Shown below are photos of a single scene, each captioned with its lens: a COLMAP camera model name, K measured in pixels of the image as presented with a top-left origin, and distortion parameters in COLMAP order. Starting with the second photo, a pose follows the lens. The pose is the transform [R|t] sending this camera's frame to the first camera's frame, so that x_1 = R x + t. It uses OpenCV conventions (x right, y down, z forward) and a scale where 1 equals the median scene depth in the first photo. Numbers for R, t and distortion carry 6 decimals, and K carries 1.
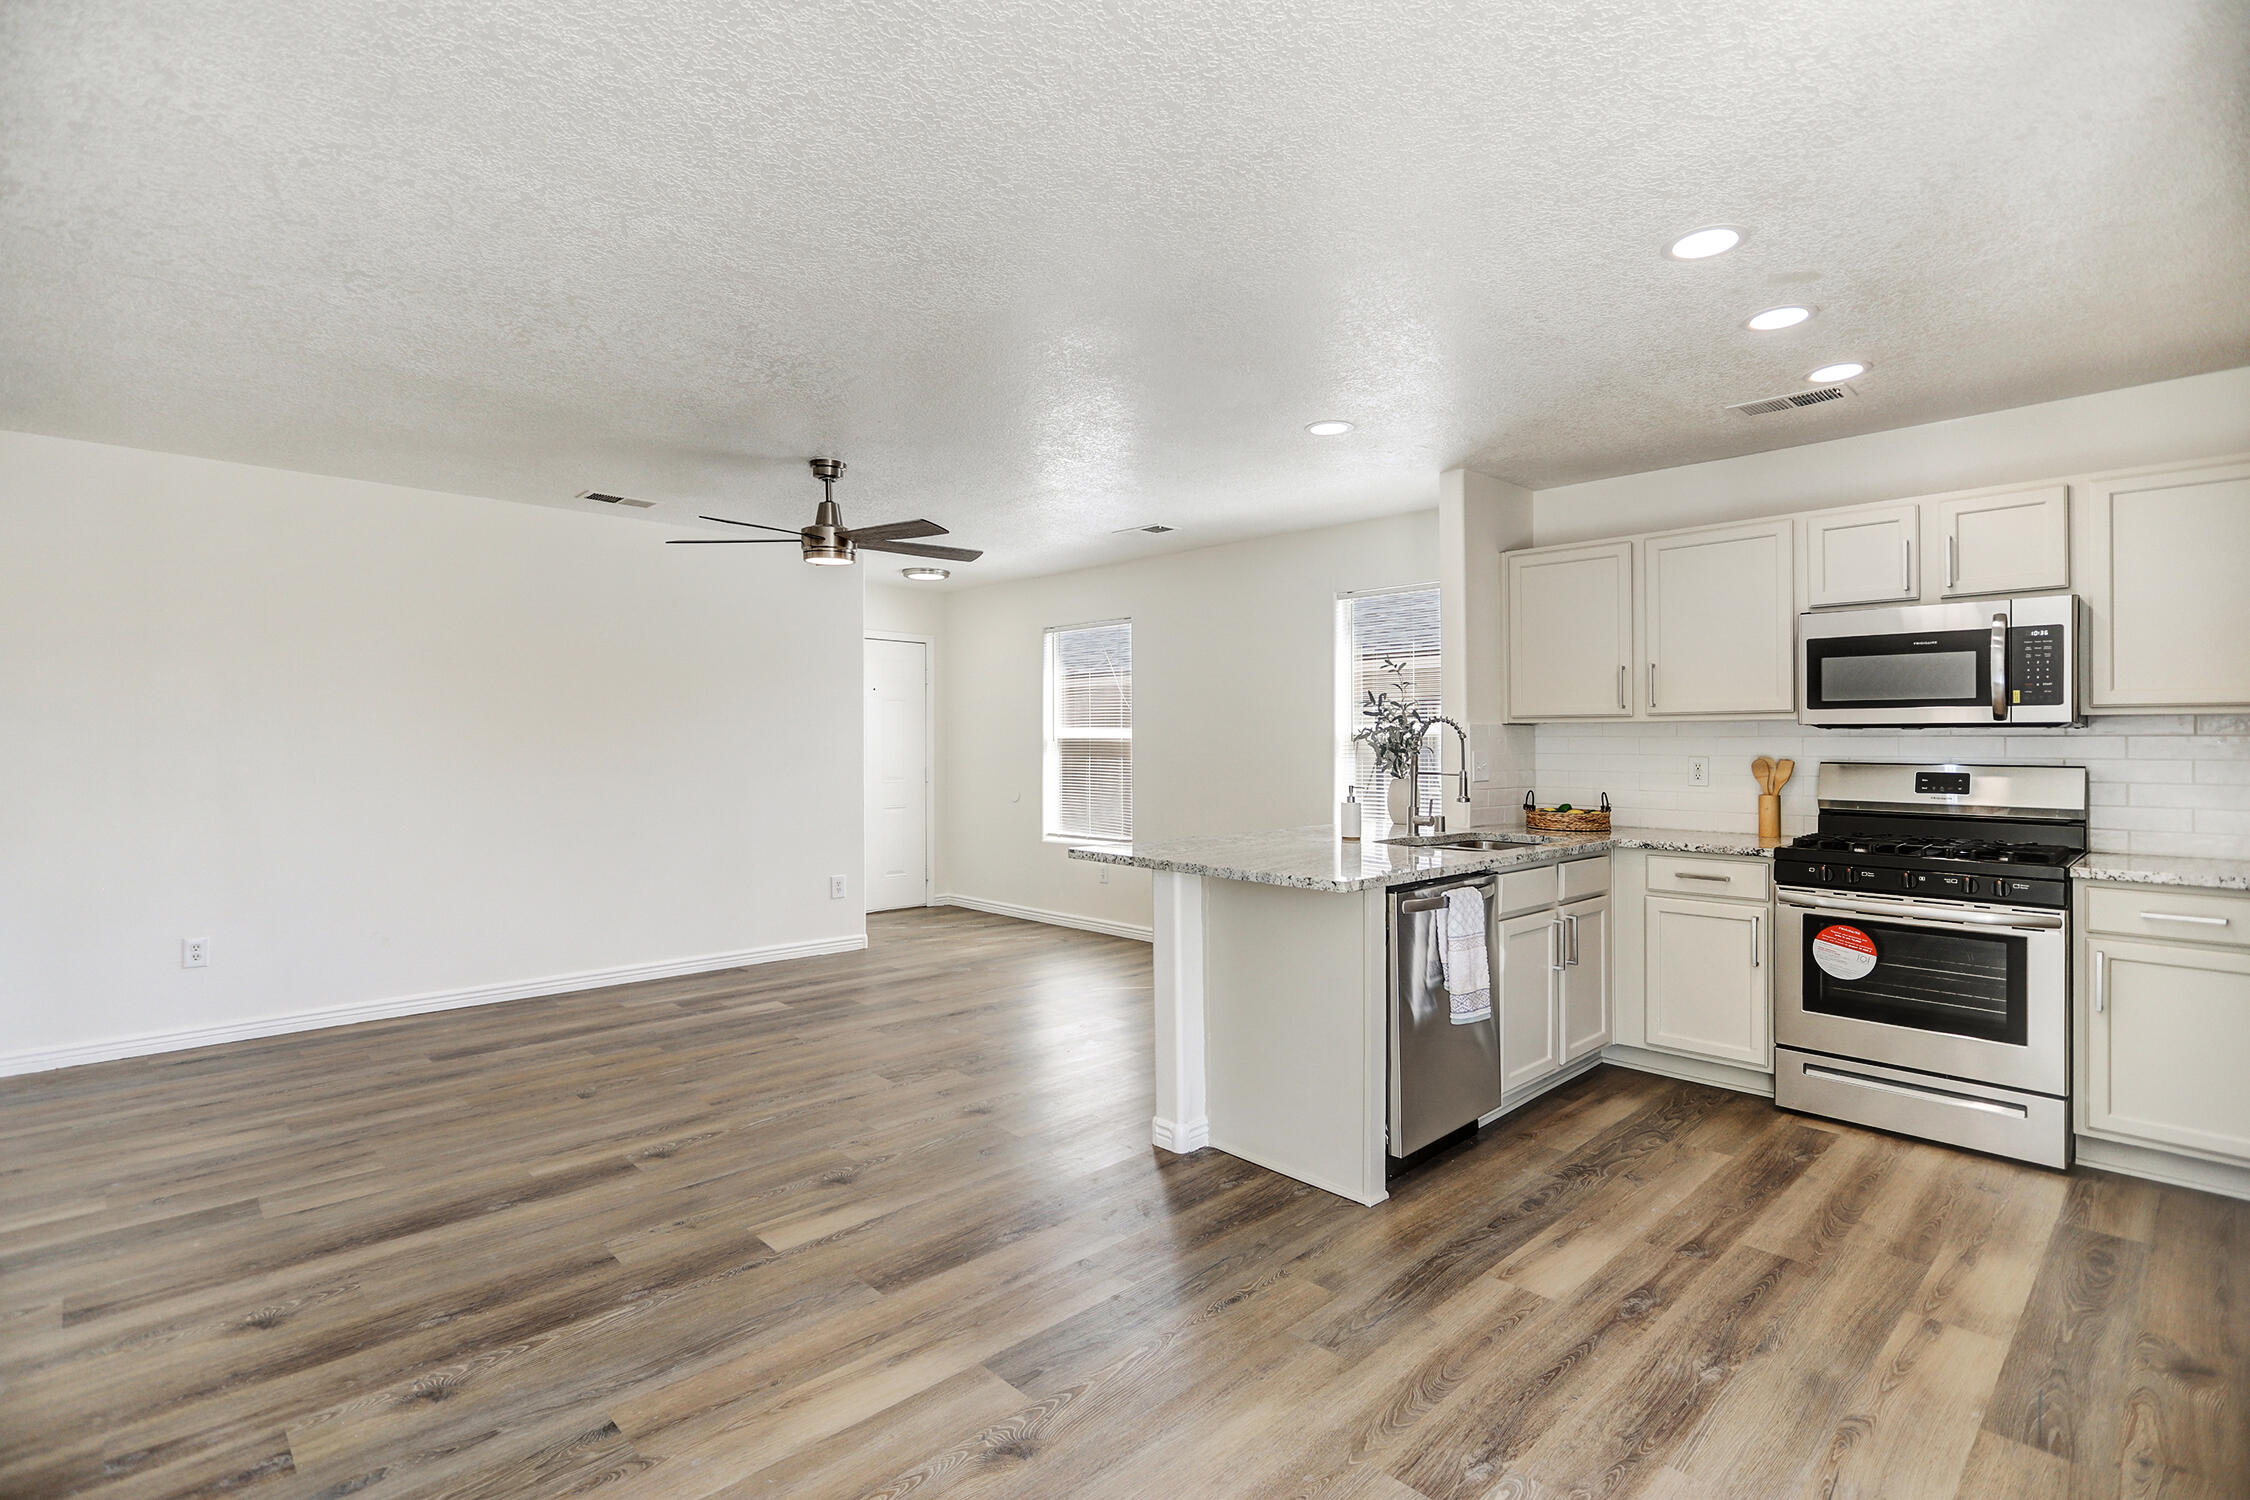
lens RADIAL K [[1056.0, 0, 1126.0], [0, 1056.0, 750.3], [0, 0, 1]] dist [-0.009662, 0.003113]
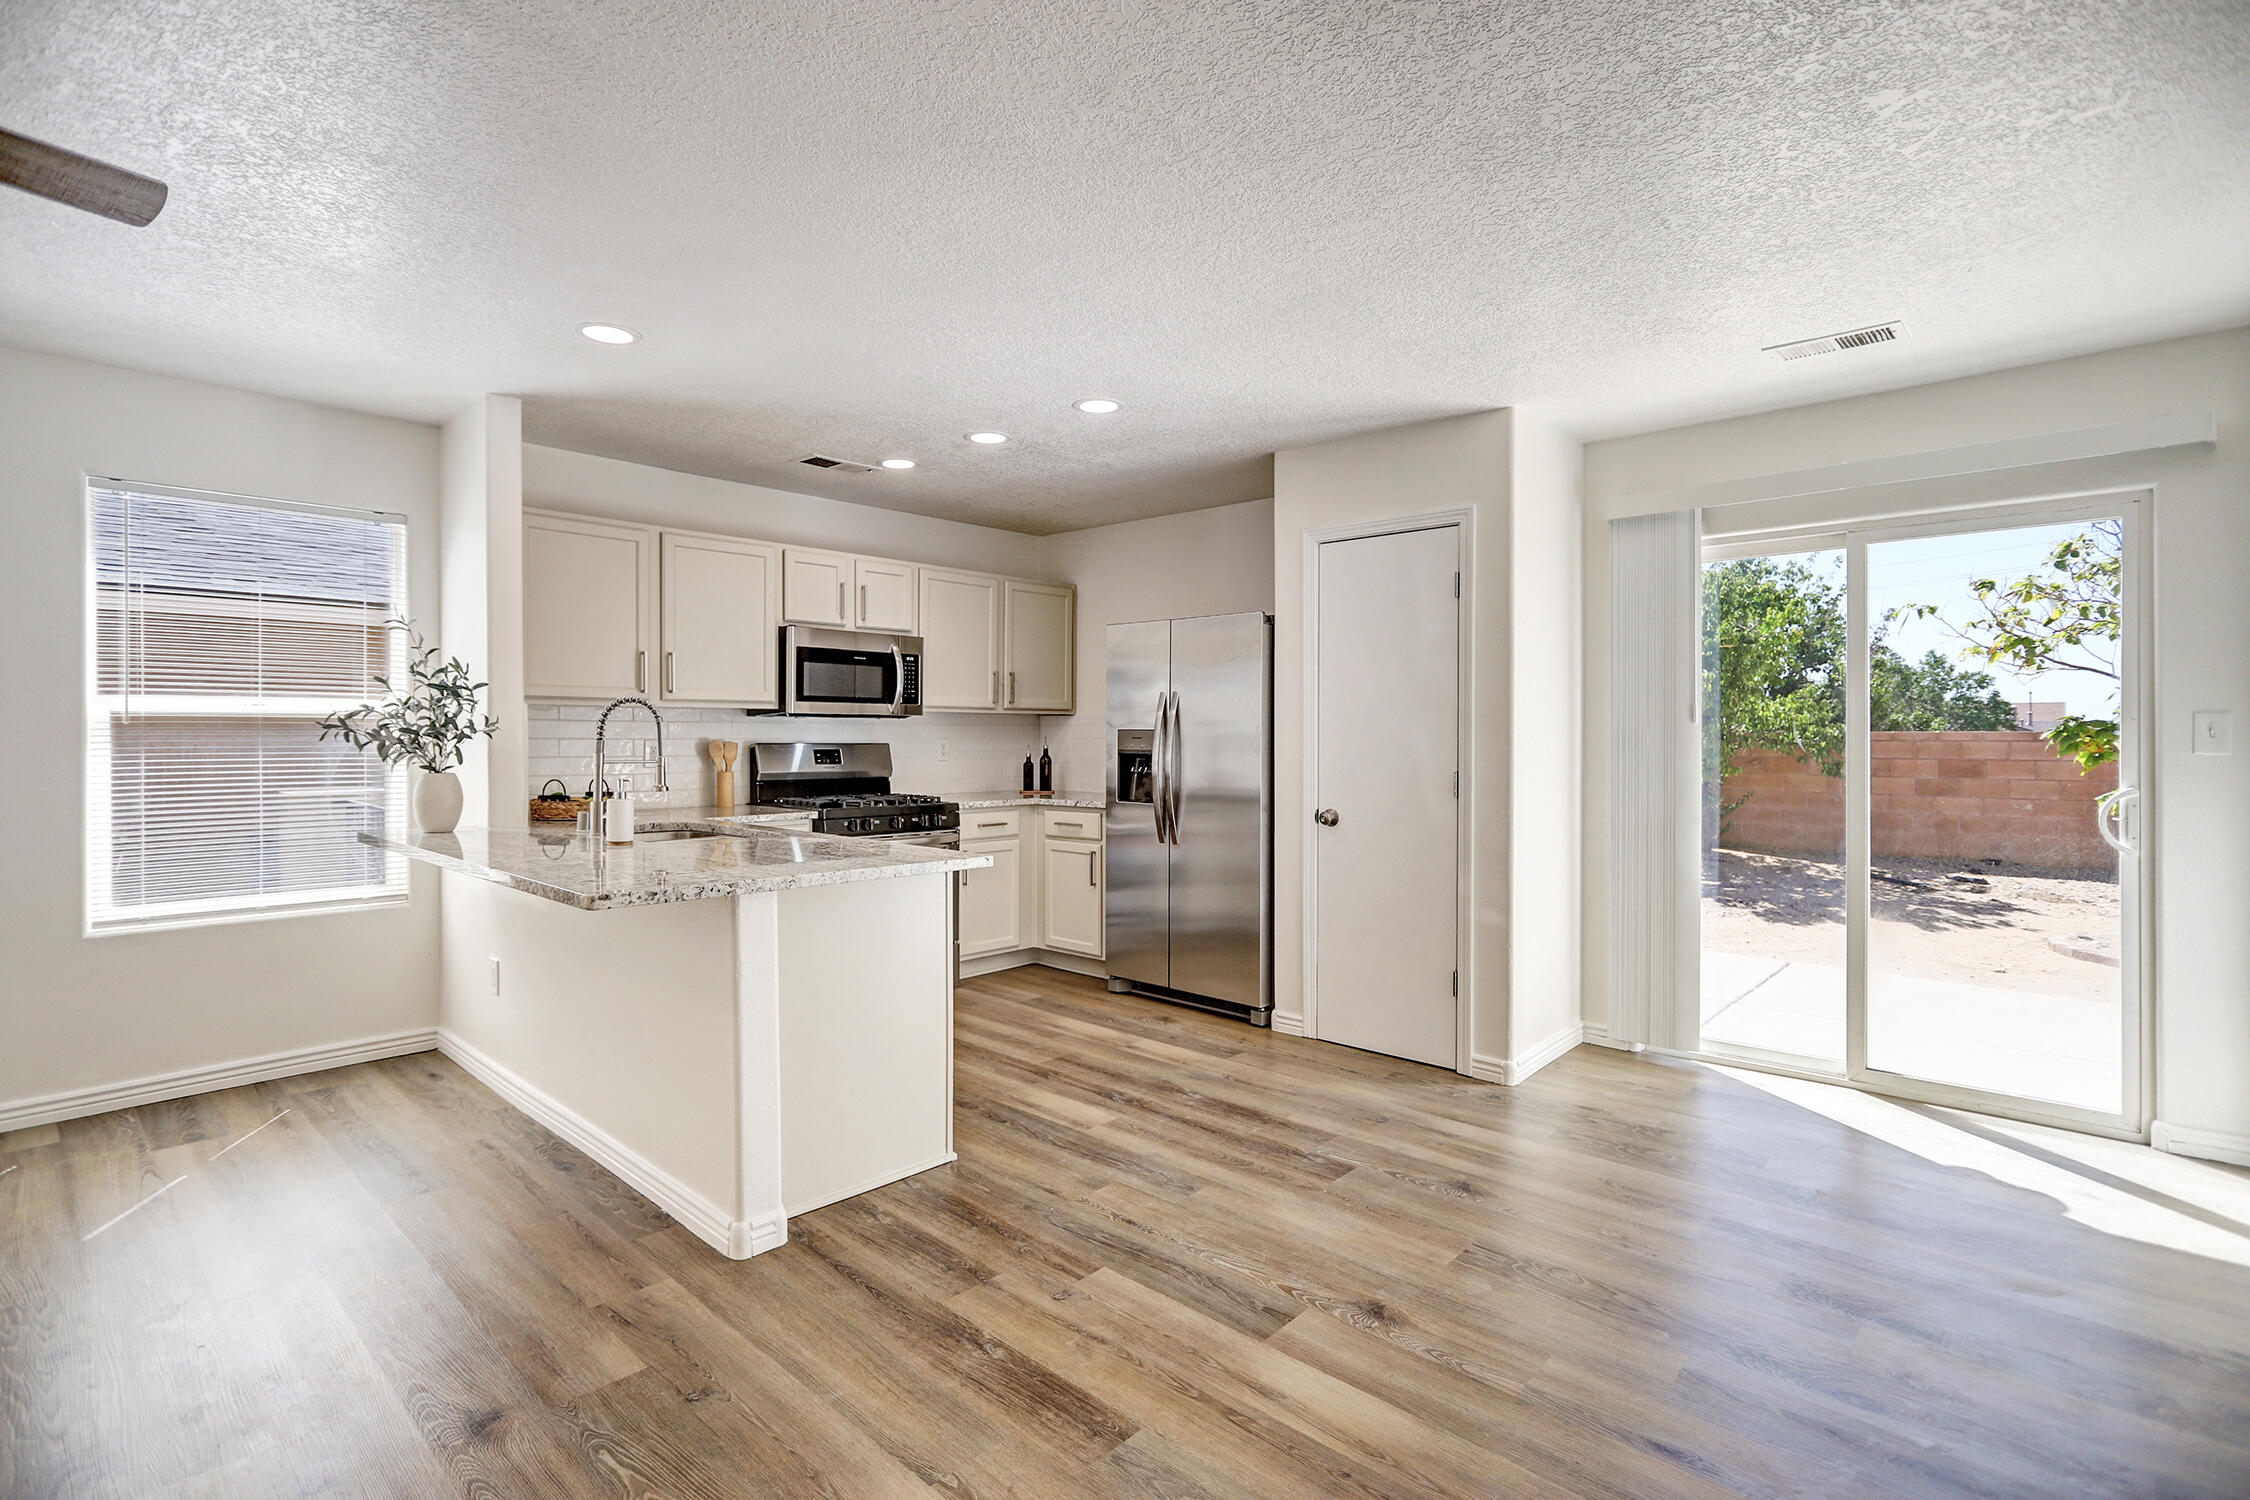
lens RADIAL K [[1056.0, 0, 1128.8], [0, 1056.0, 730.8], [0, 0, 1]] dist [-0.009662, 0.003113]
pose [[-0.054368, -0.003115, 0.998516, -0.931813], [0.002007, 0.999993, 0.003229, -0.008721], [-0.998519, 0.002179, -0.054362, 0.962566]]
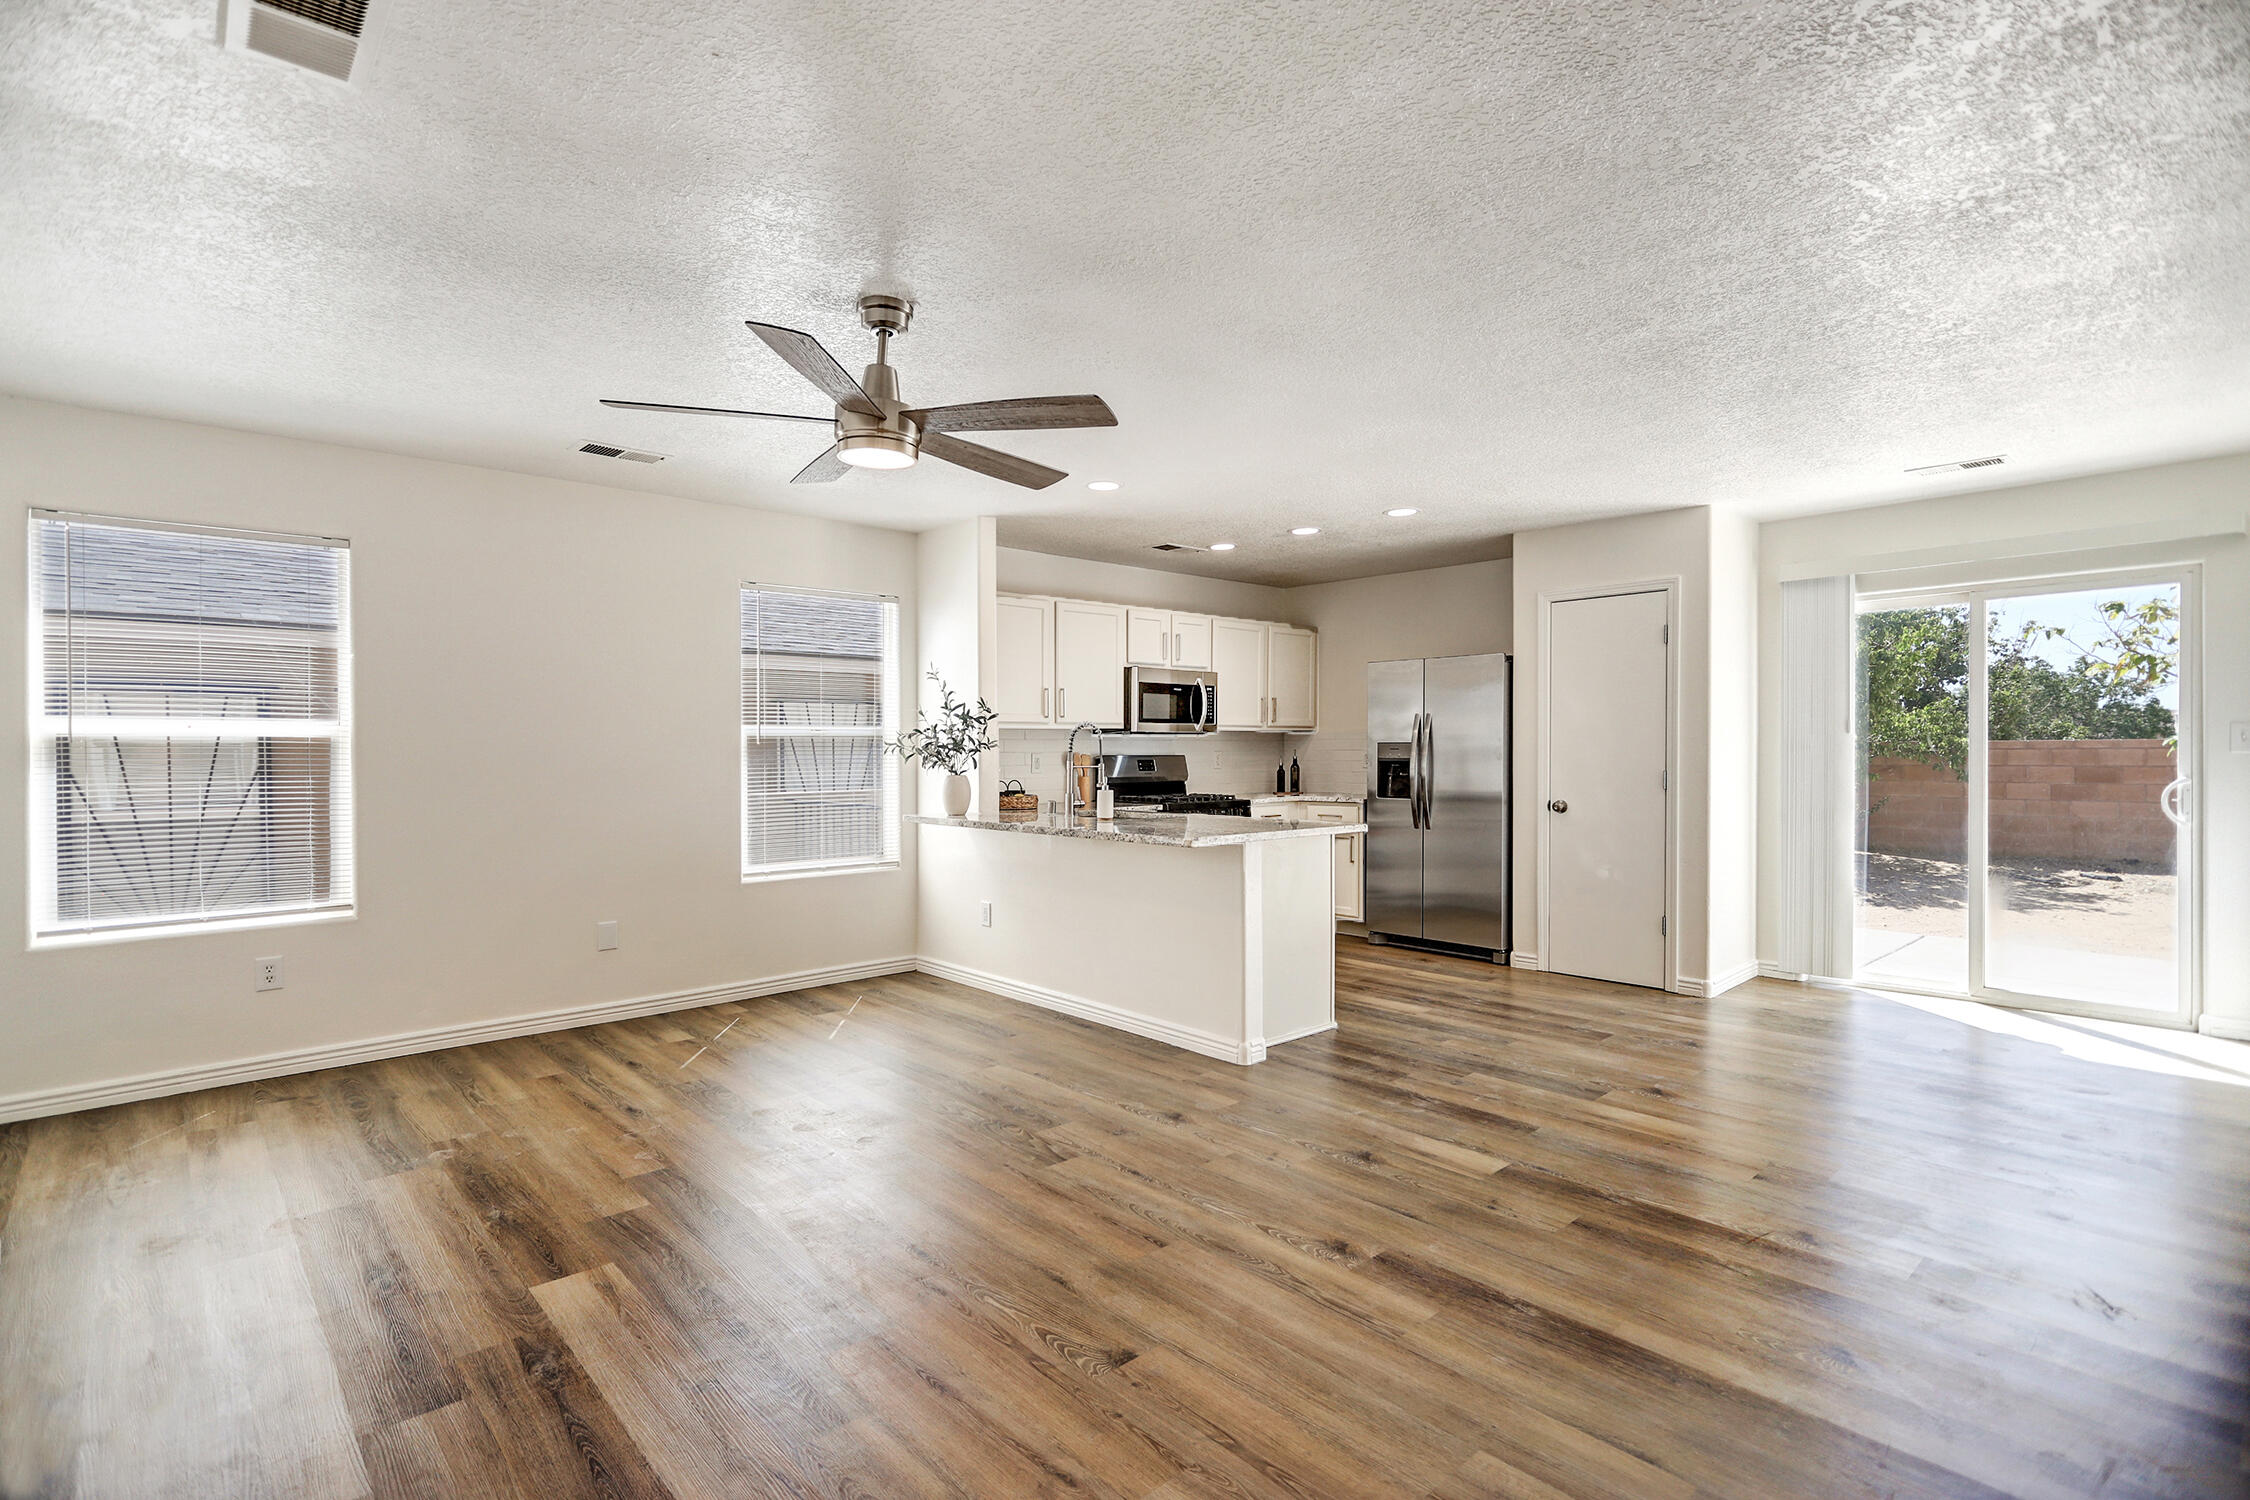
lens RADIAL K [[1056.0, 0, 1121.7], [0, 1056.0, 761.9], [0, 0, 1]] dist [-0.009662, 0.003113]
pose [[0.037948, -0.017338, 0.999129, -1.531223], [0.009902, 0.999807, 0.016974, -0.007965], [-0.999231, 0.009249, 0.038112, 1.382745]]
